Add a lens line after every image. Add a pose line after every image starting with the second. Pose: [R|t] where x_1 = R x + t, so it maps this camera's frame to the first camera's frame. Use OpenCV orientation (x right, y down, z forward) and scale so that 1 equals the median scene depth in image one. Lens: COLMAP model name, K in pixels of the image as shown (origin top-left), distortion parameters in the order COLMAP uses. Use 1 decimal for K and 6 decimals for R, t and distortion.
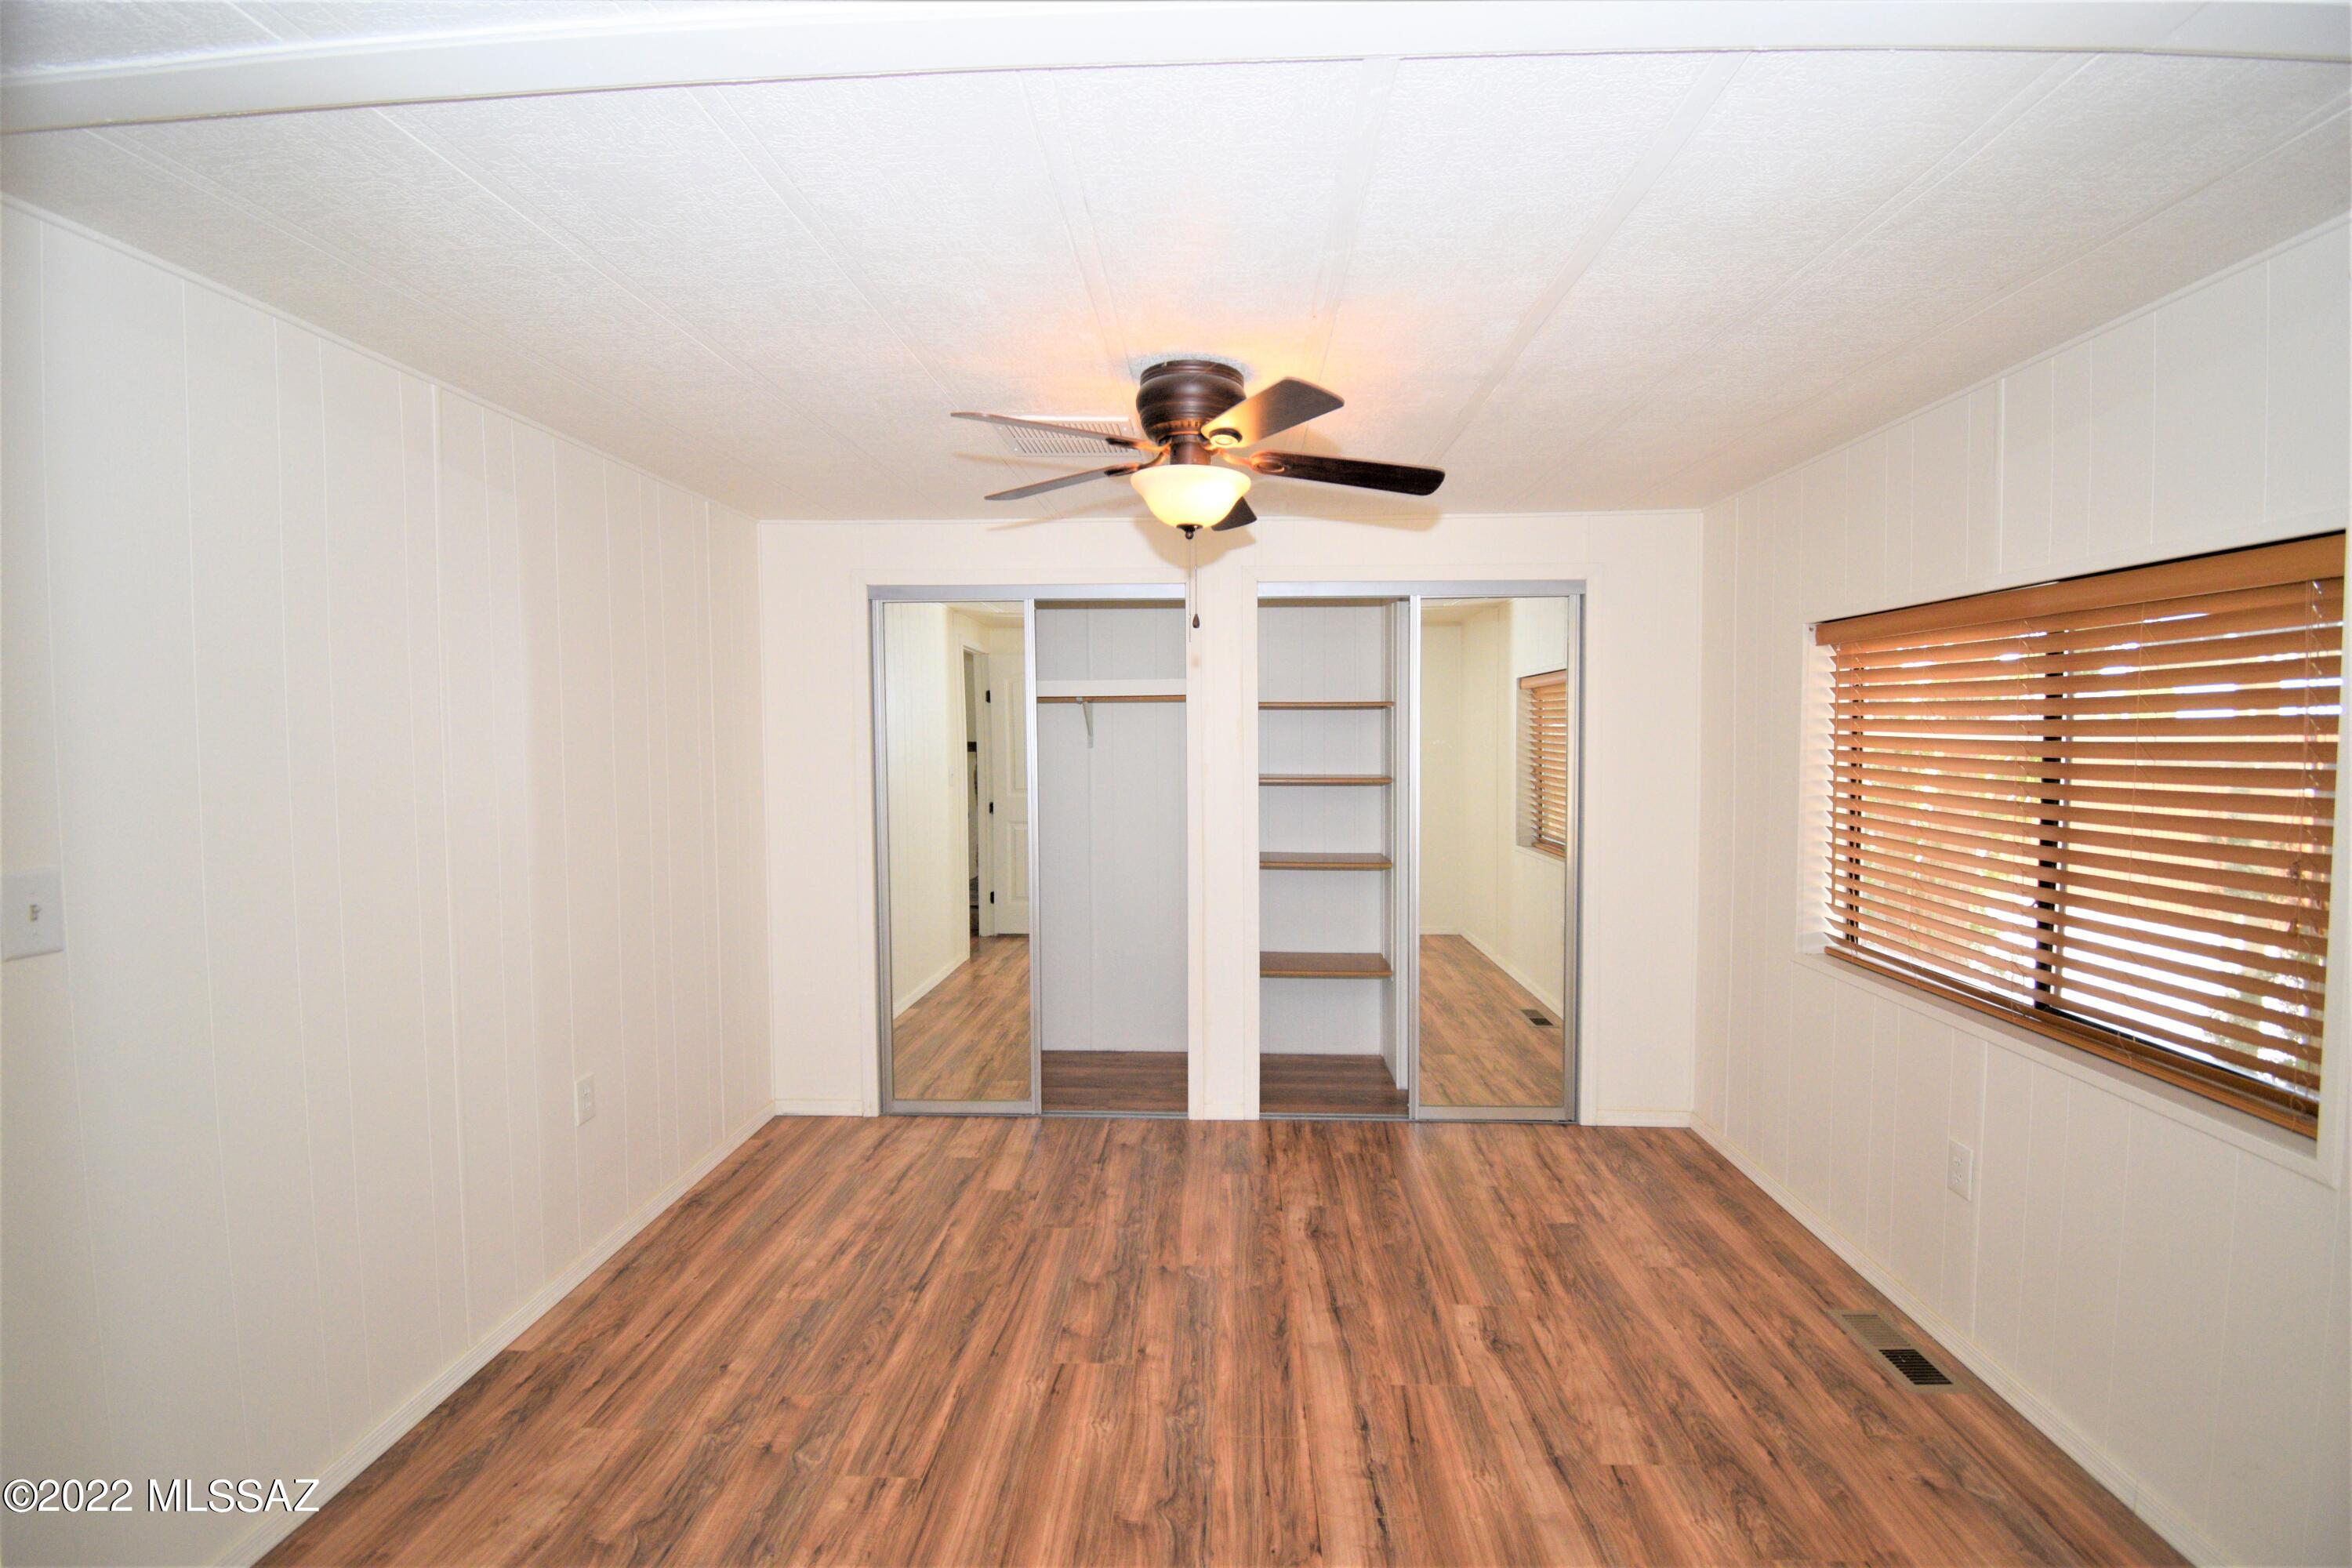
lens RADIAL K [[1041.6, 0, 1184.3], [0, 1041.6, 783.2], [0, 0, 1]] dist [0.027017, -0.032777]
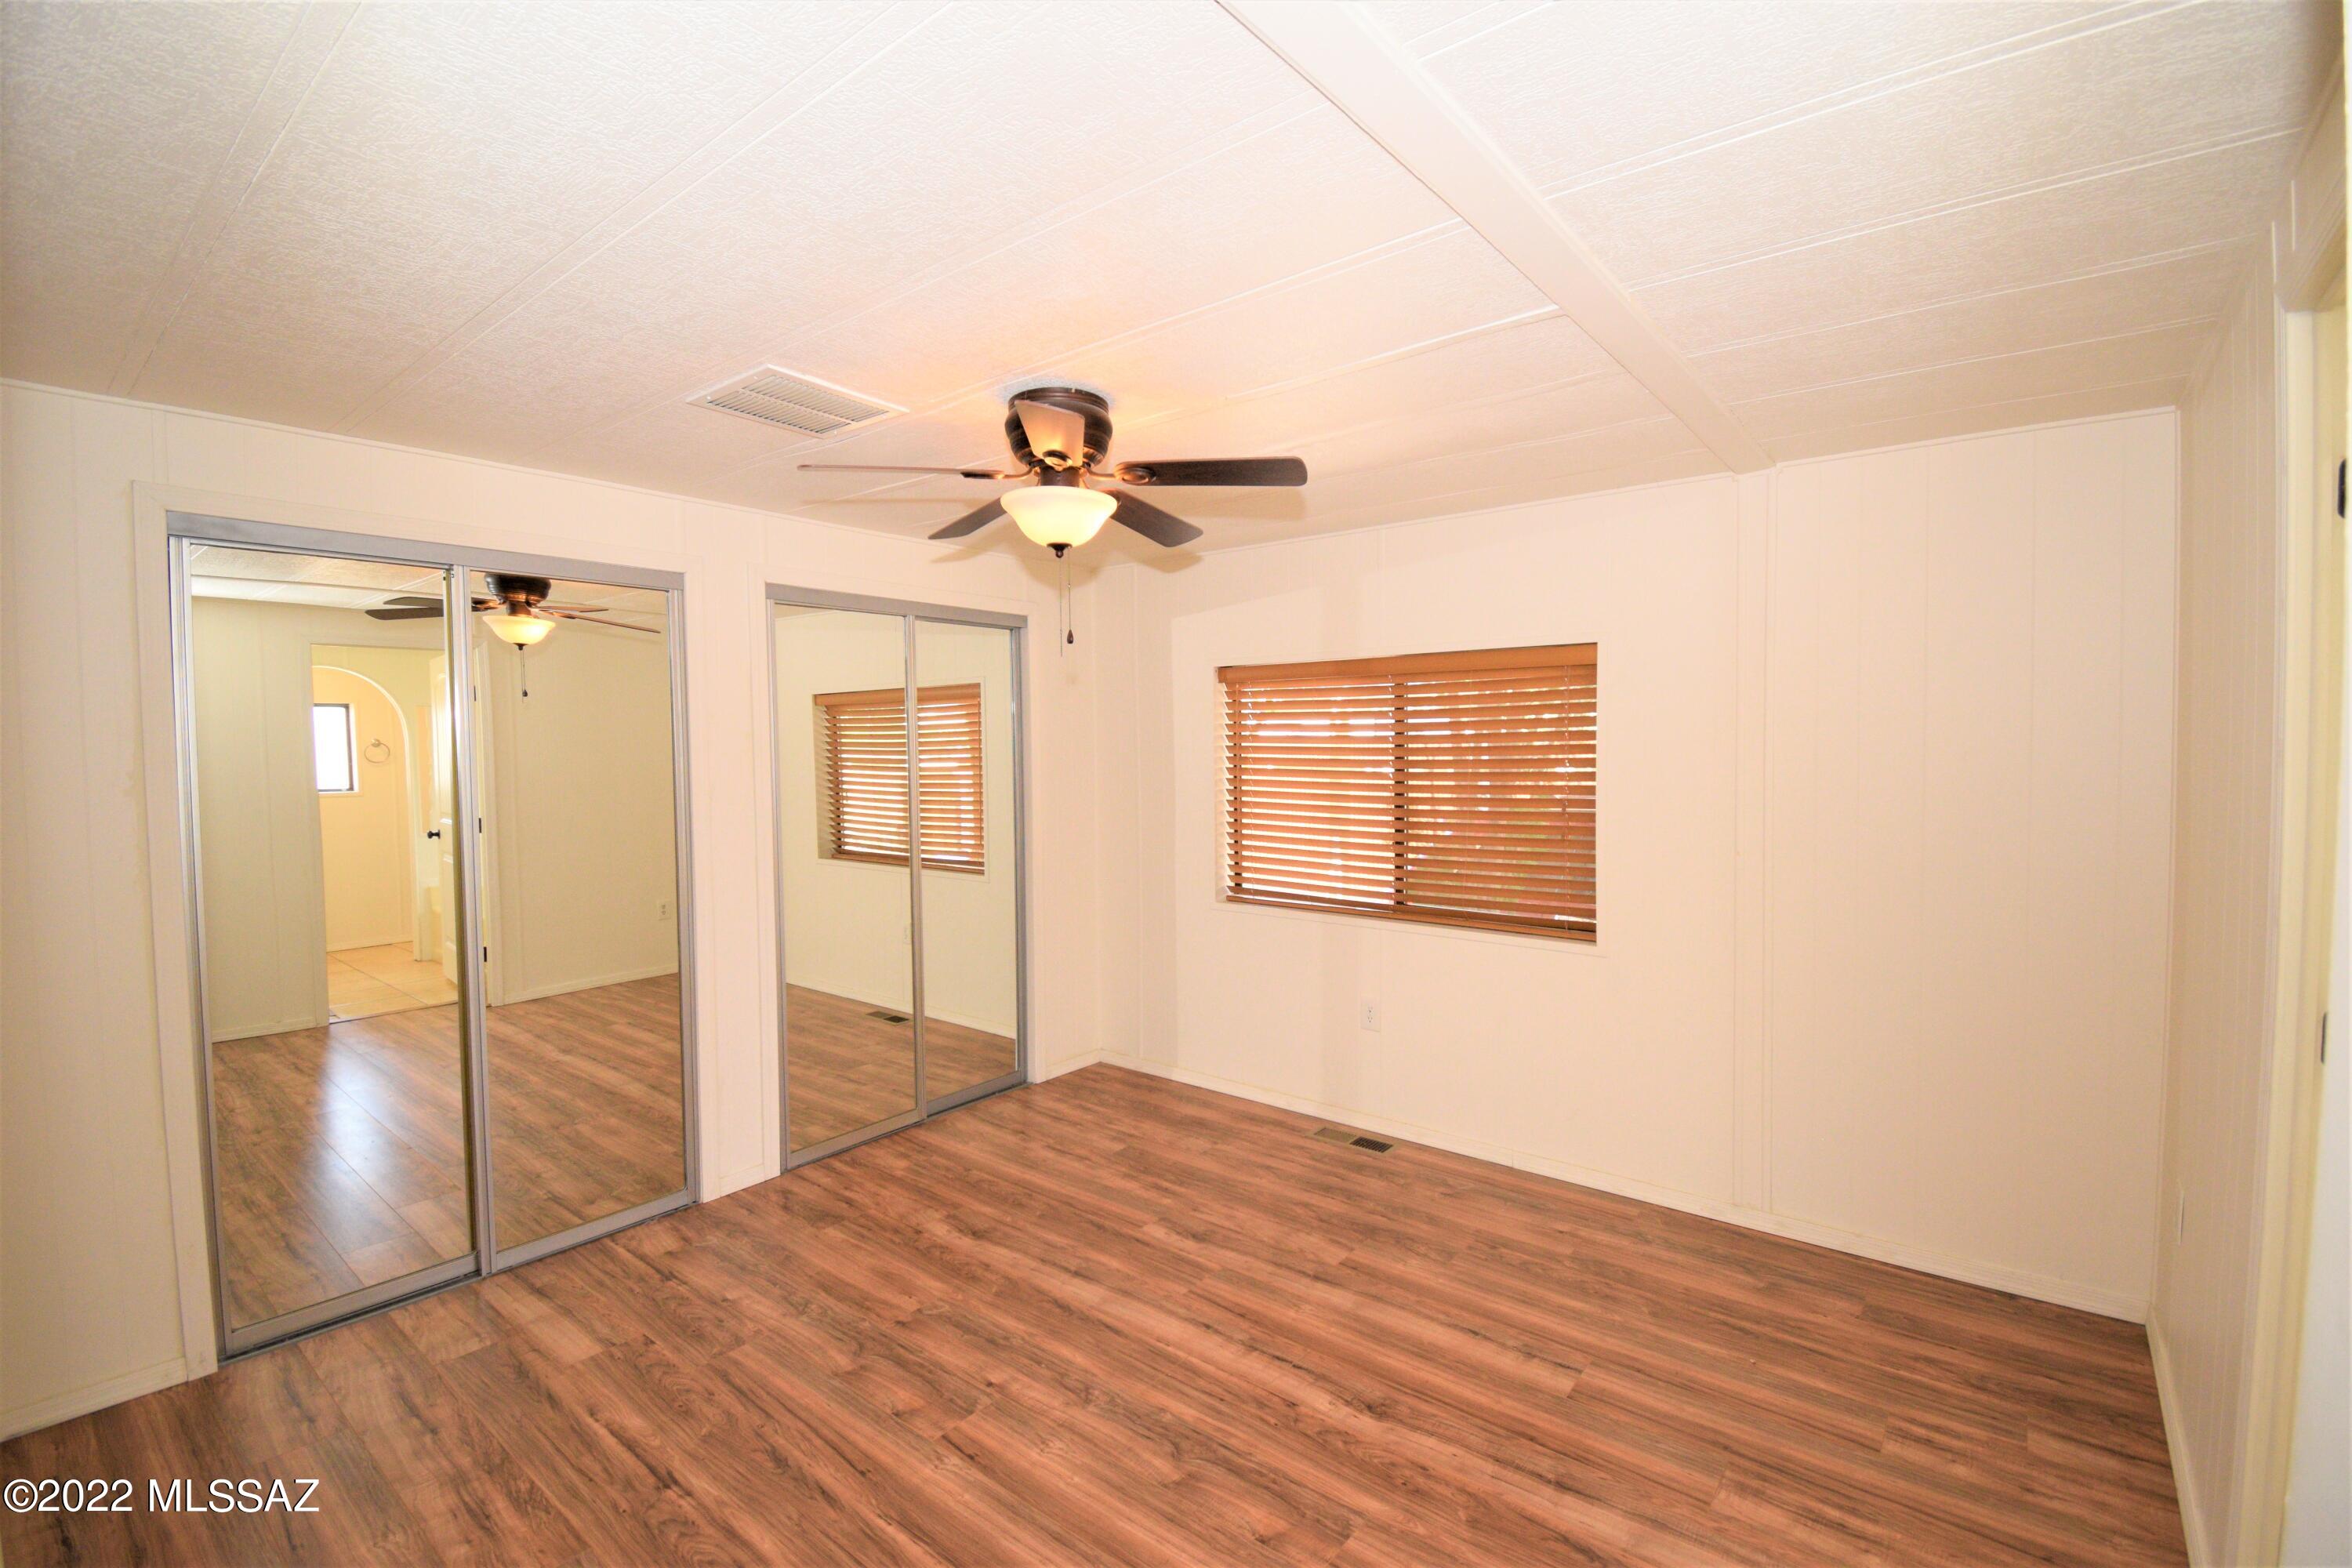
lens RADIAL K [[1041.6, 0, 1184.3], [0, 1041.6, 783.2], [0, 0, 1]] dist [0.027017, -0.032777]
pose [[0.590365, -0.033912, 0.806423, -0.634456], [0.048914, 0.998784, 0.006193, -0.007861], [-0.805653, 0.035790, 0.591306, 0.241608]]
